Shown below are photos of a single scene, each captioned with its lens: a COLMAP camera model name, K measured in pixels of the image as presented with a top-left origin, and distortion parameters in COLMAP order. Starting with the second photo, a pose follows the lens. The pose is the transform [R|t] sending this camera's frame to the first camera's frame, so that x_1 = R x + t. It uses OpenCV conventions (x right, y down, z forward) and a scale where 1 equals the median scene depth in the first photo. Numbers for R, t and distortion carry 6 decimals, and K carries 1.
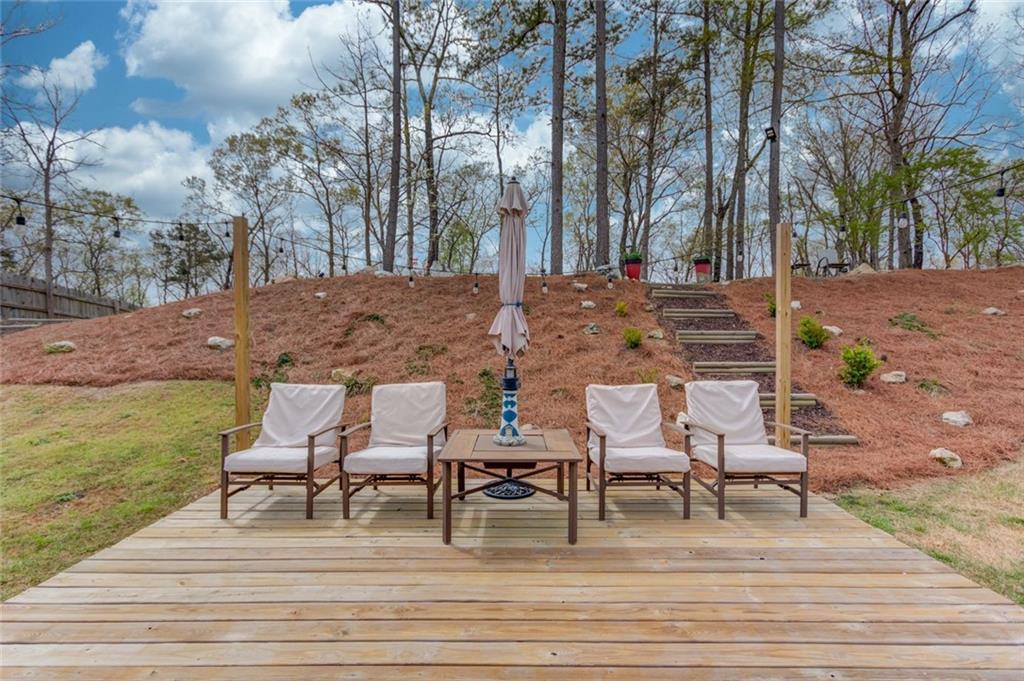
lens RADIAL K [[475.1, 0, 509.8], [0, 475.1, 338.7], [0, 0, 1]] dist [0.023244, 0.001038]
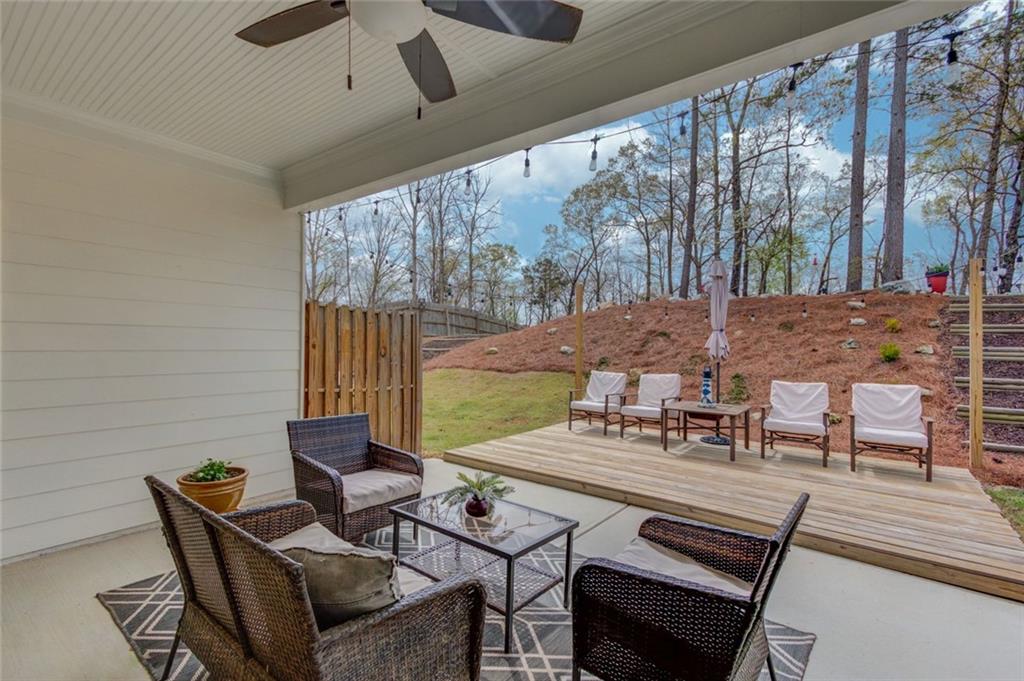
lens RADIAL K [[475.1, 0, 512.6], [0, 475.1, 341.6], [0, 0, 1]] dist [0.023244, 0.001038]
pose [[0.795744, 0.007791, -0.605583, 0.193843], [-0.017751, 0.999788, -0.010463, 0.000031], [0.605373, 0.019076, 0.795713, -0.341690]]
